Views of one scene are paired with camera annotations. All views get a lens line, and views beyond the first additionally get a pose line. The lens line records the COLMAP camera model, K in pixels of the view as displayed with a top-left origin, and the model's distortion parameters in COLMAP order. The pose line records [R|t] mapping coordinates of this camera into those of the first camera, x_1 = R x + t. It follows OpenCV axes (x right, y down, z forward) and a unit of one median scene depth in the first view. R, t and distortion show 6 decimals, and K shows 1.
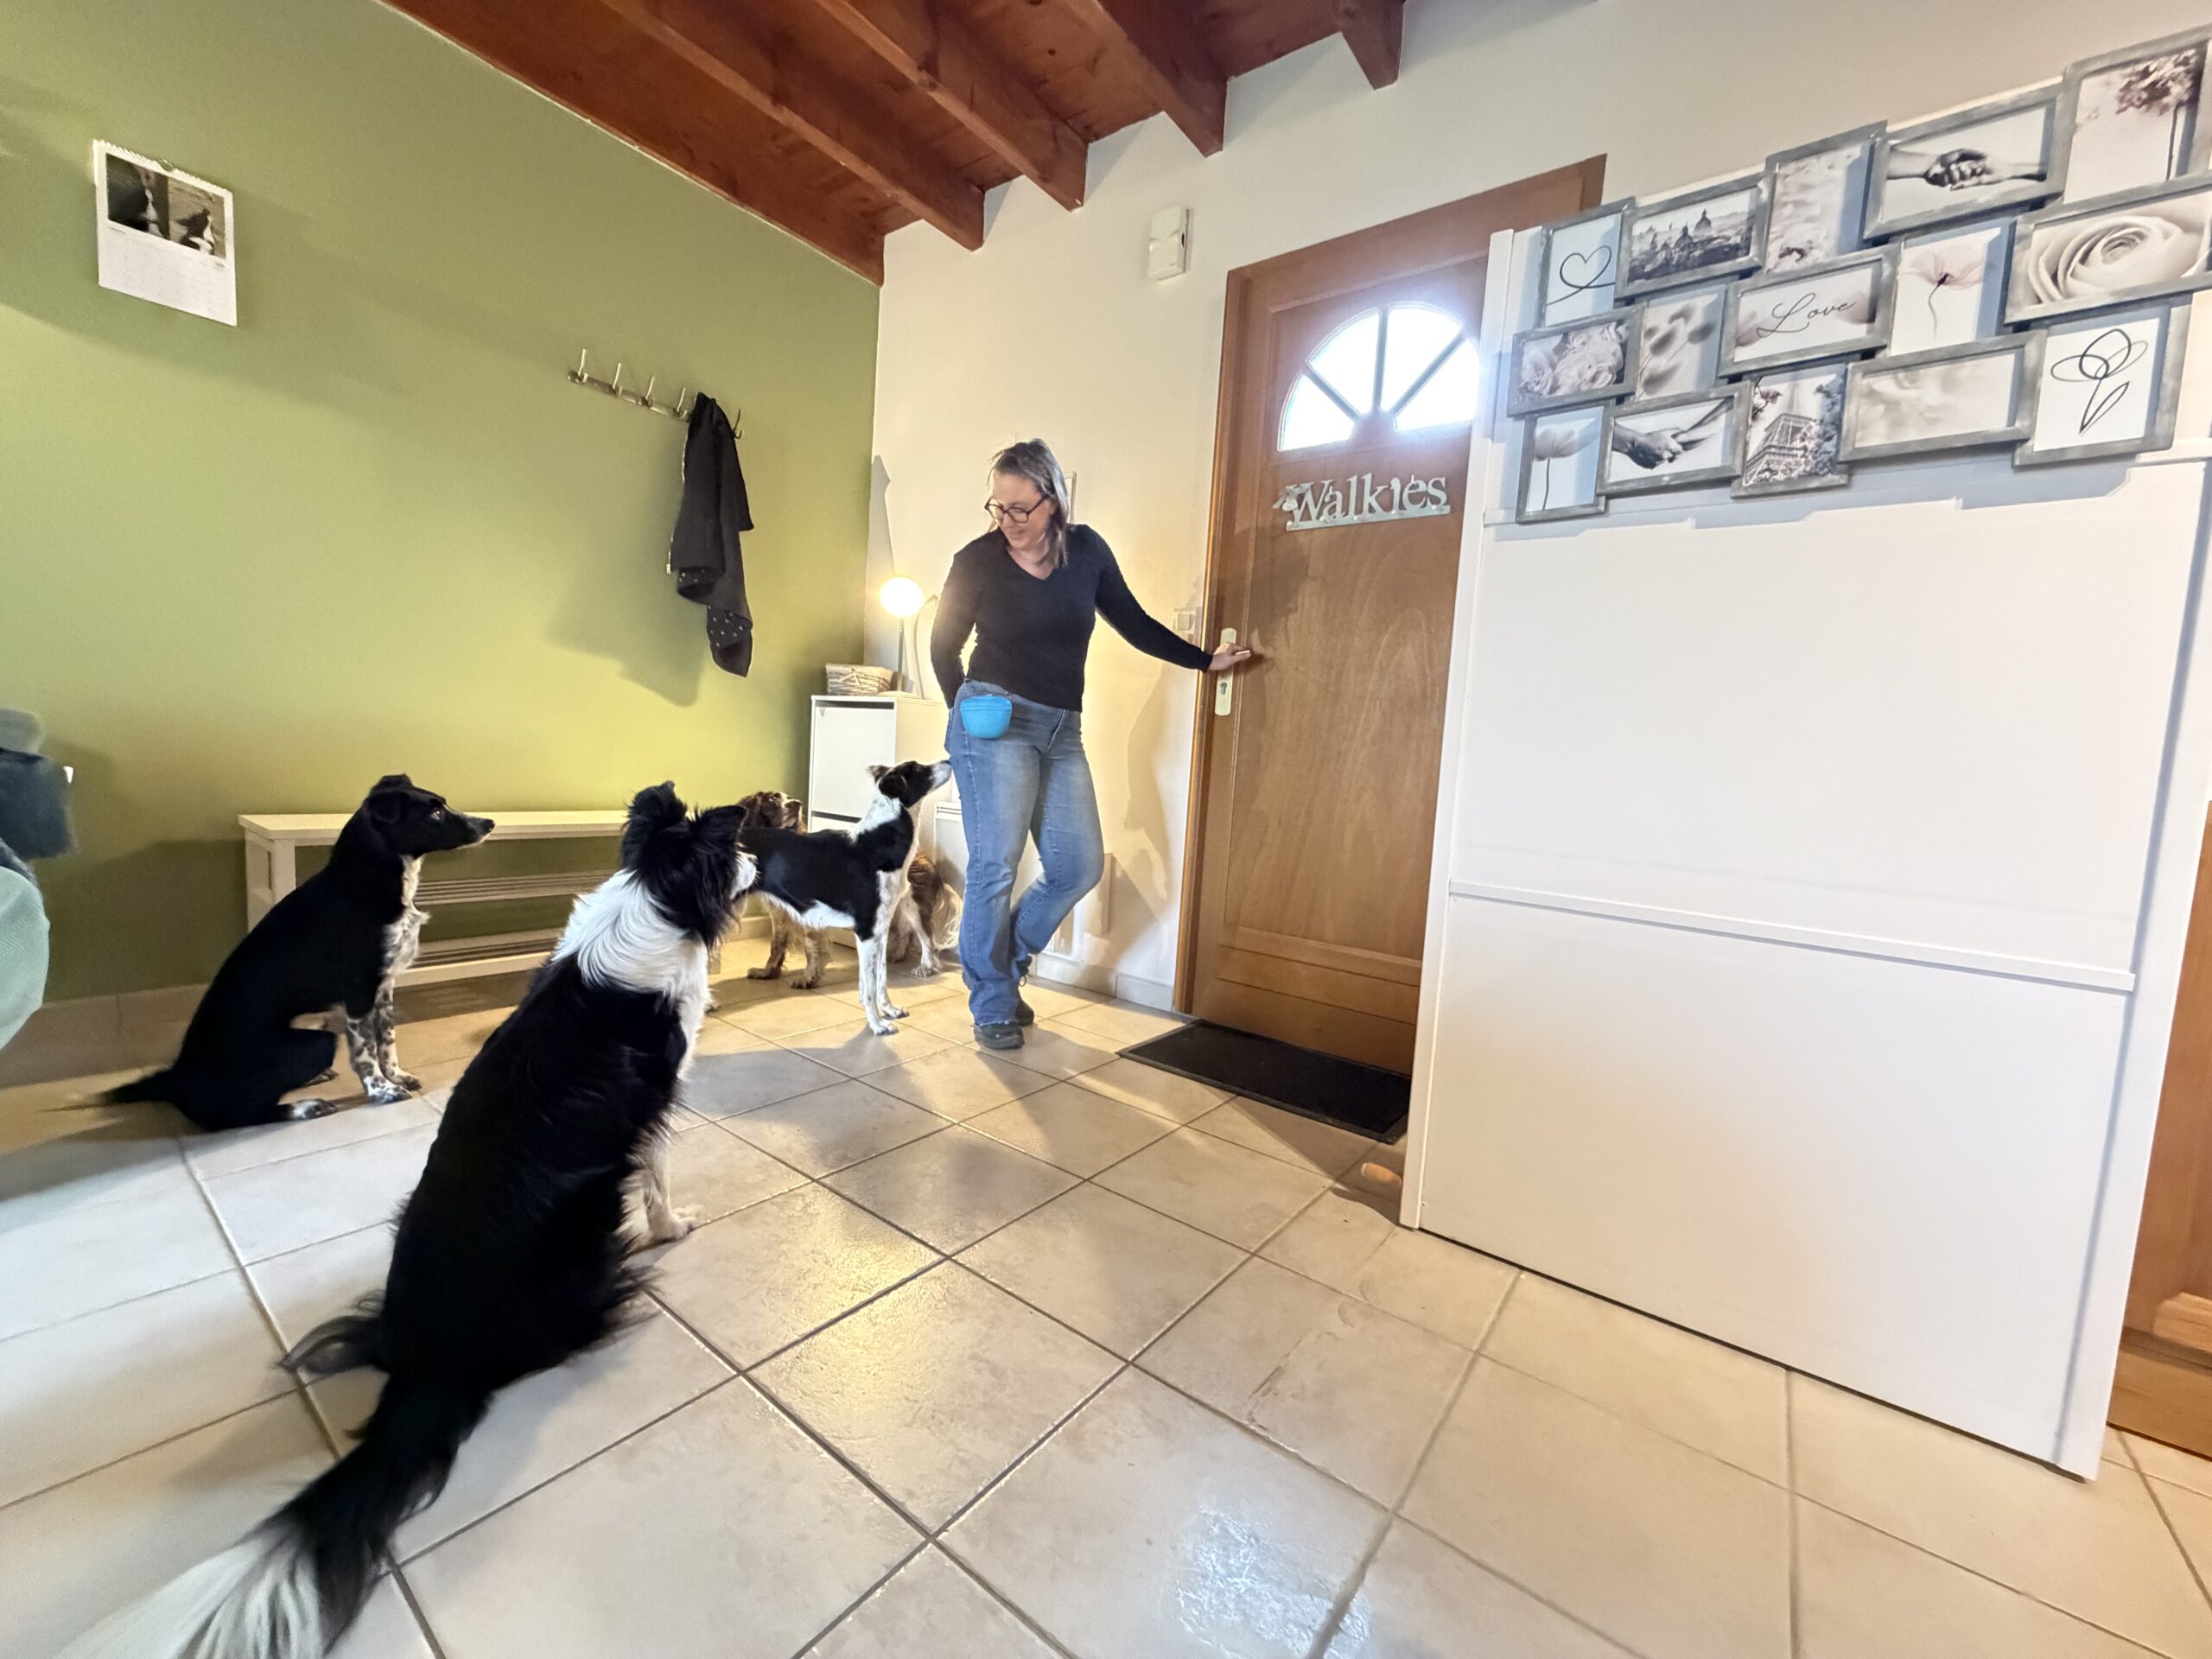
lens RADIAL K [[881.3, 0, 1101.7], [0, 881.3, 826.8], [0, 0, 1]] dist [0.001011, 0.000141]
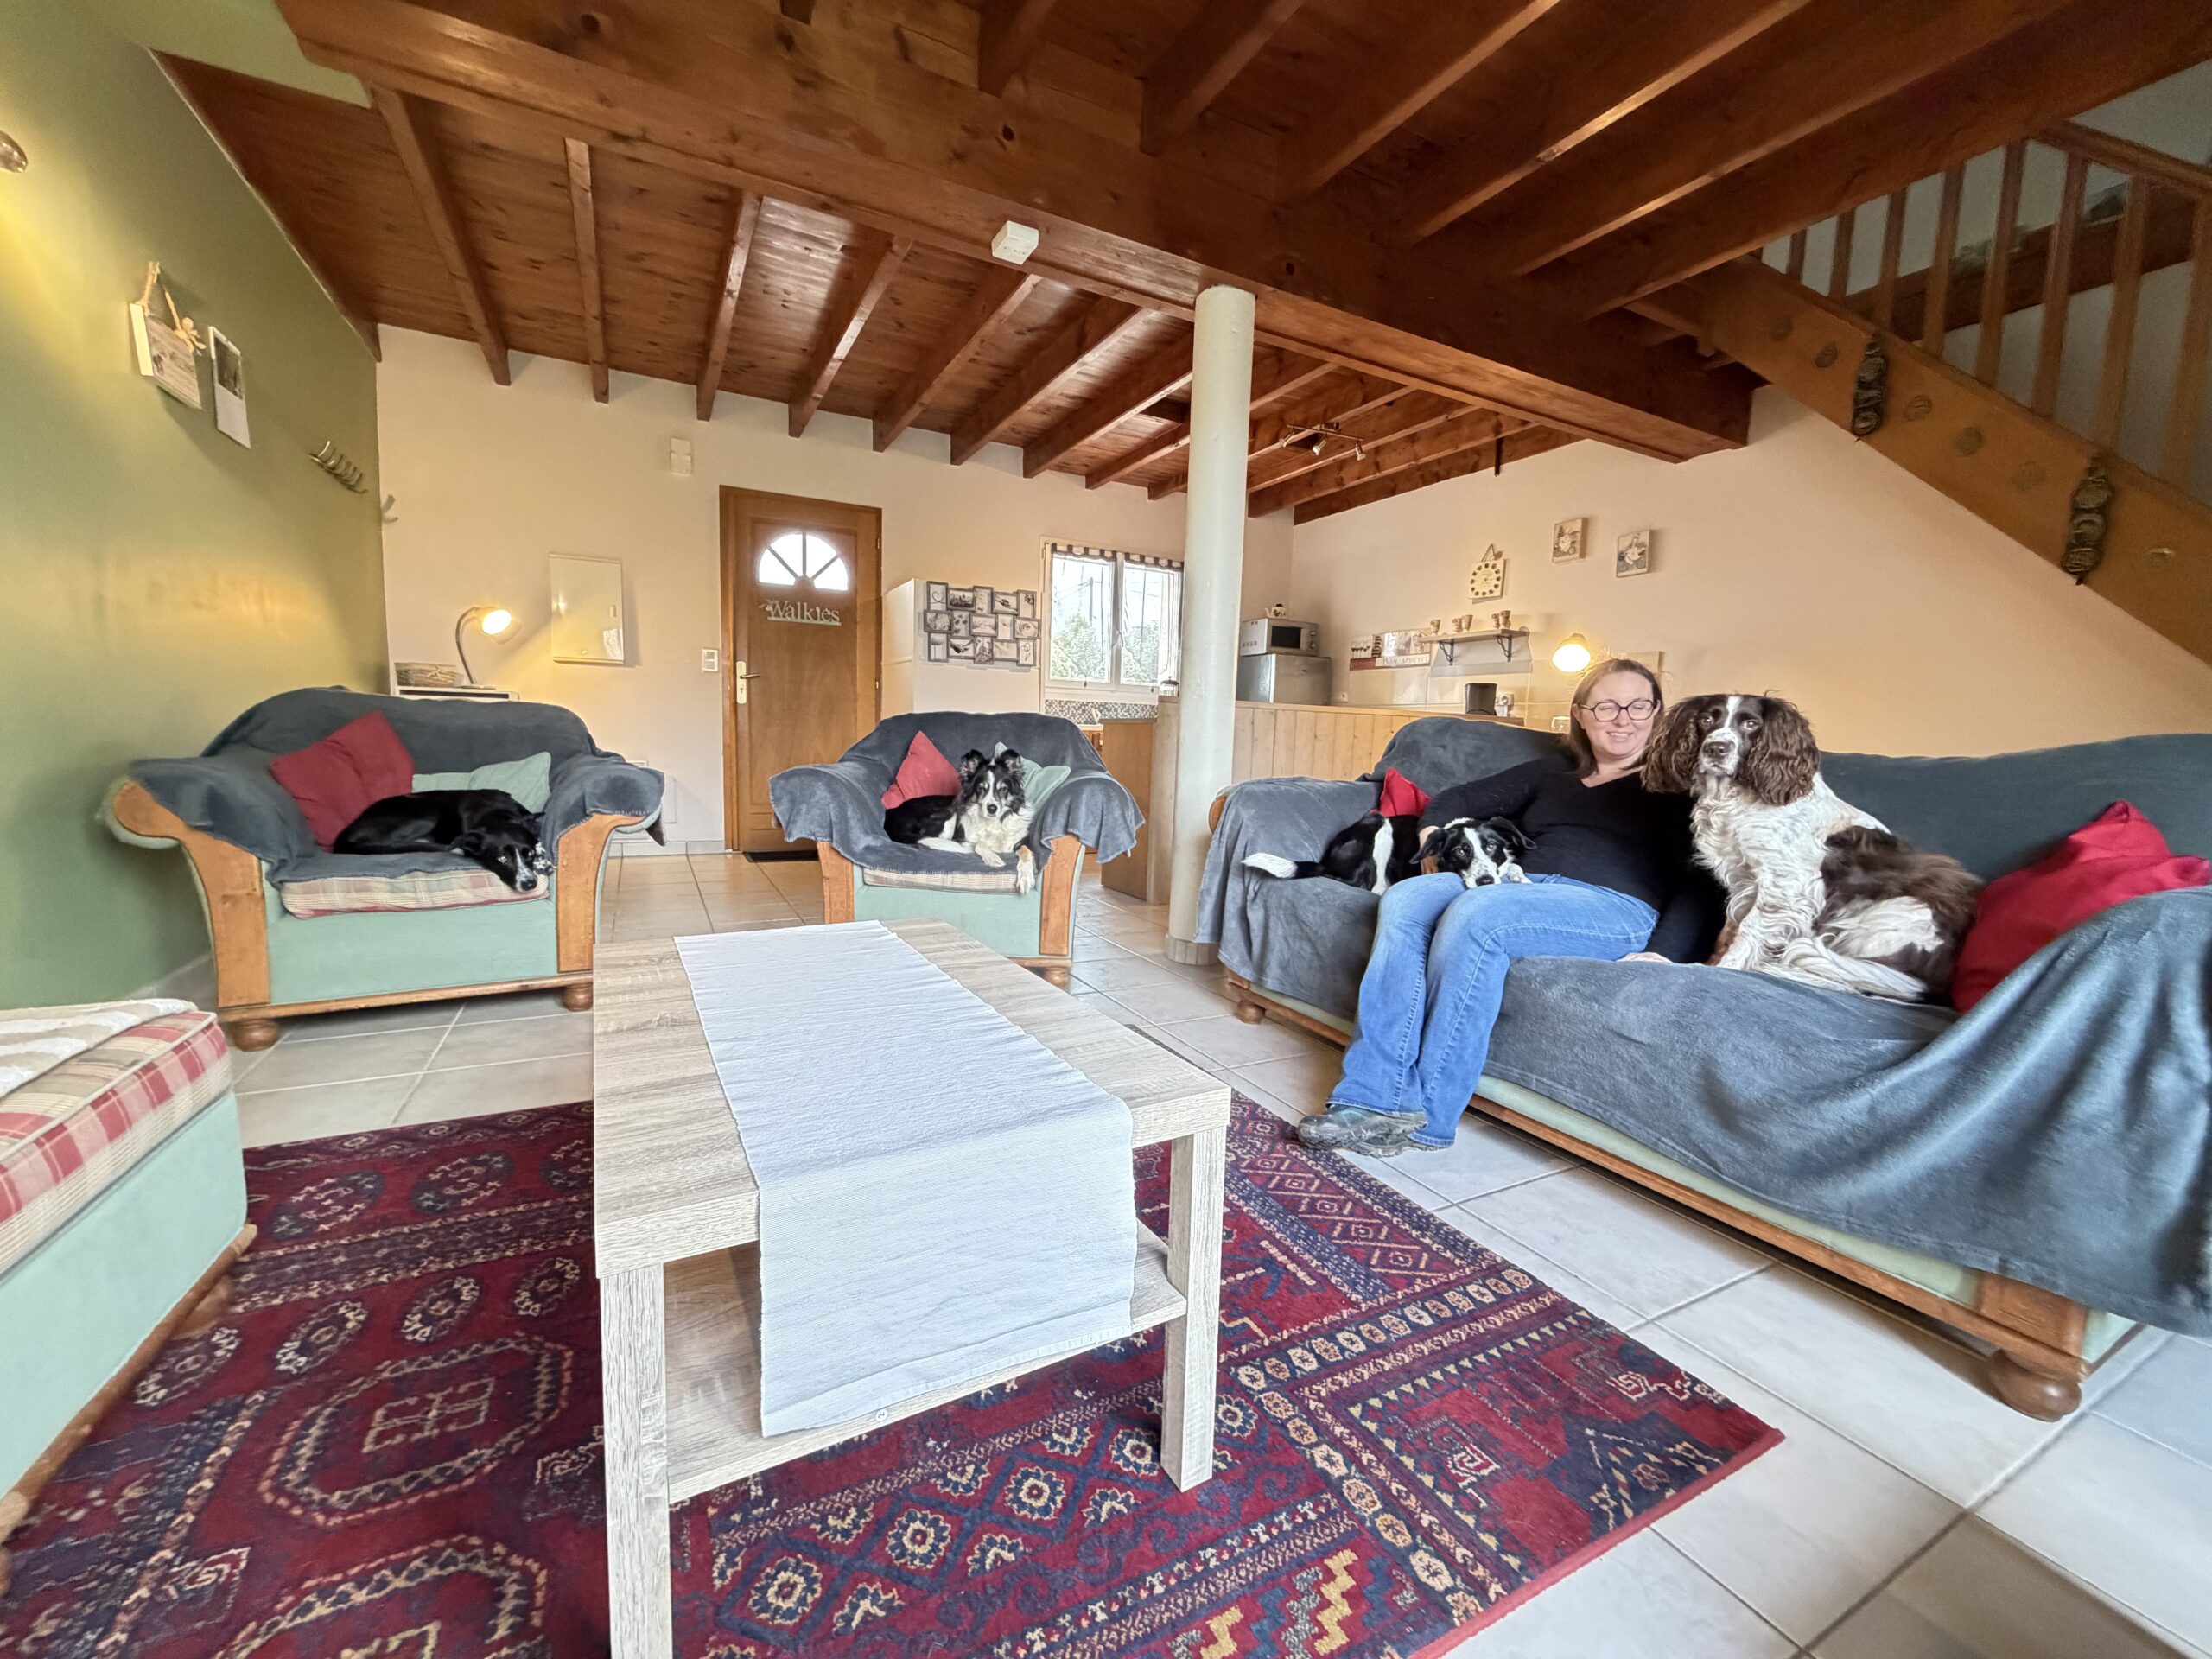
lens RADIAL K [[881.3, 0, 1092.4], [0, 881.3, 827.1], [0, 0, 1]] dist [0.001011, 0.000141]
pose [[0.433373, -0.146868, 0.889167, -2.563359], [0.073765, 0.989102, 0.127422, -0.077520], [-0.898191, 0.010368, 0.439484, -1.201436]]
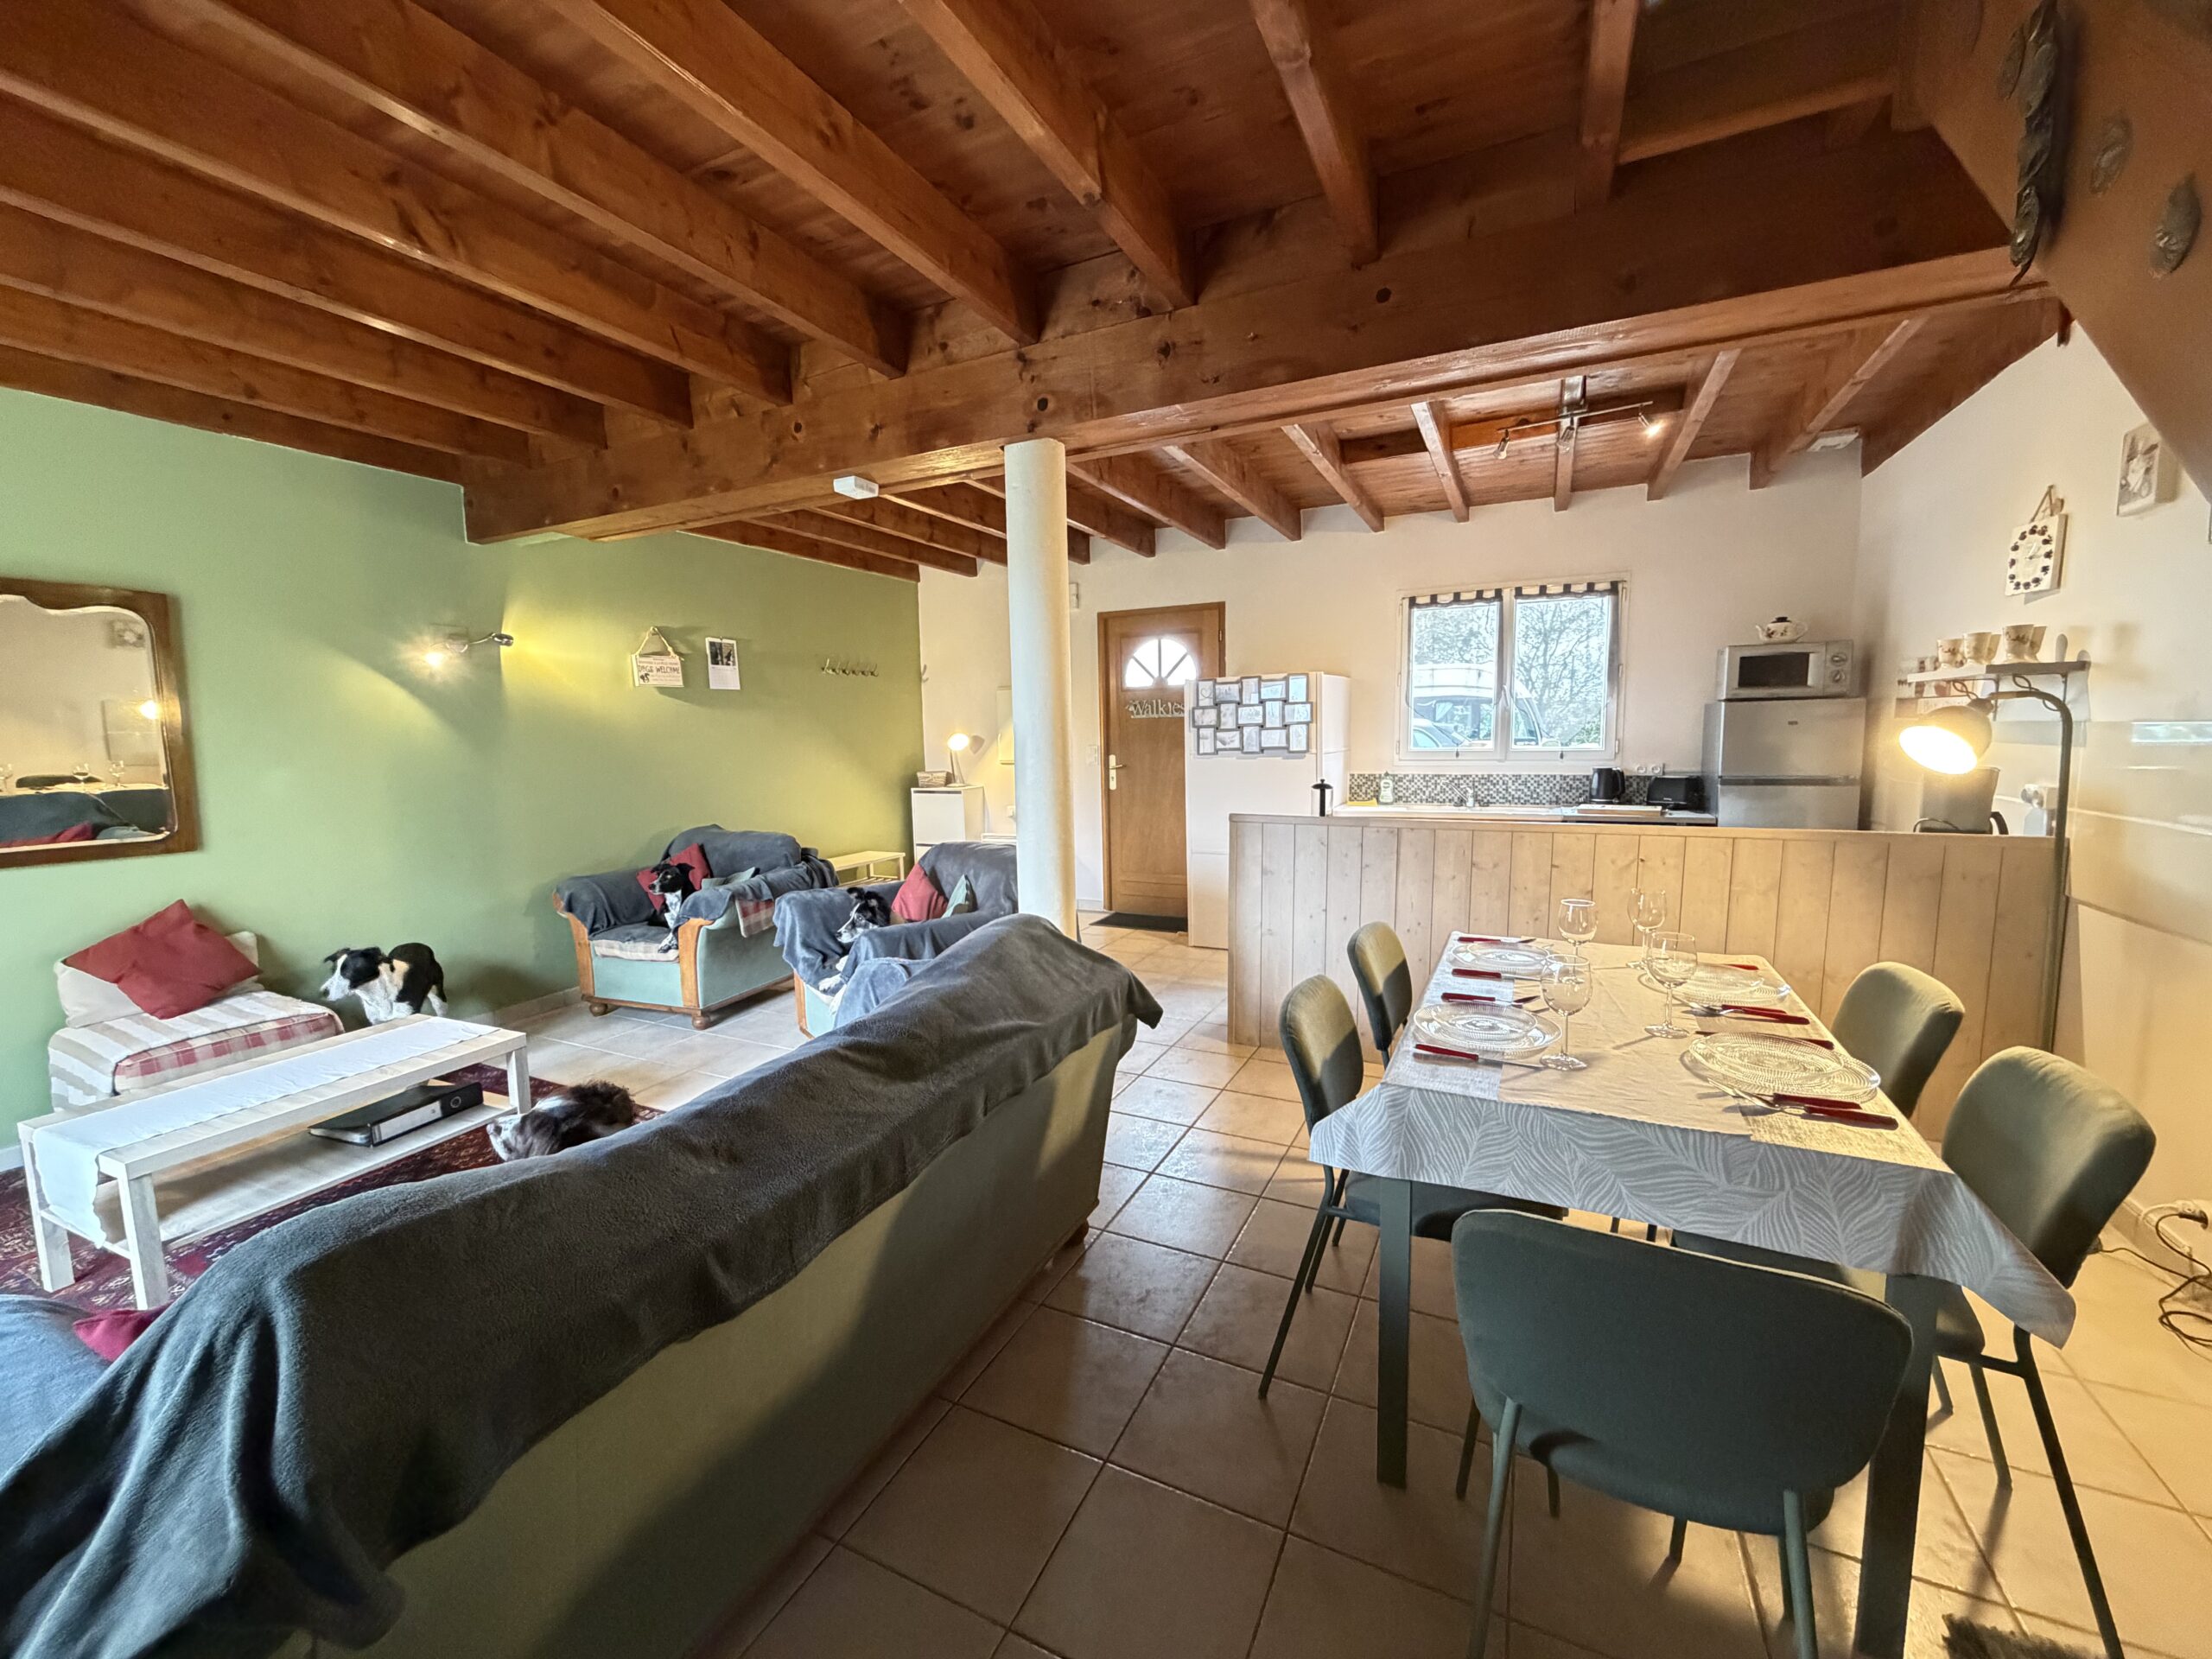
lens RADIAL K [[881.3, 0, 1099.9], [0, 881.3, 838.1], [0, 0, 1]] dist [0.001011, 0.000141]
pose [[0.977754, -0.109002, 0.179211, -0.662586], [0.101418, 0.993537, 0.050979, -0.222539], [-0.183609, -0.031669, 0.982489, -2.664147]]
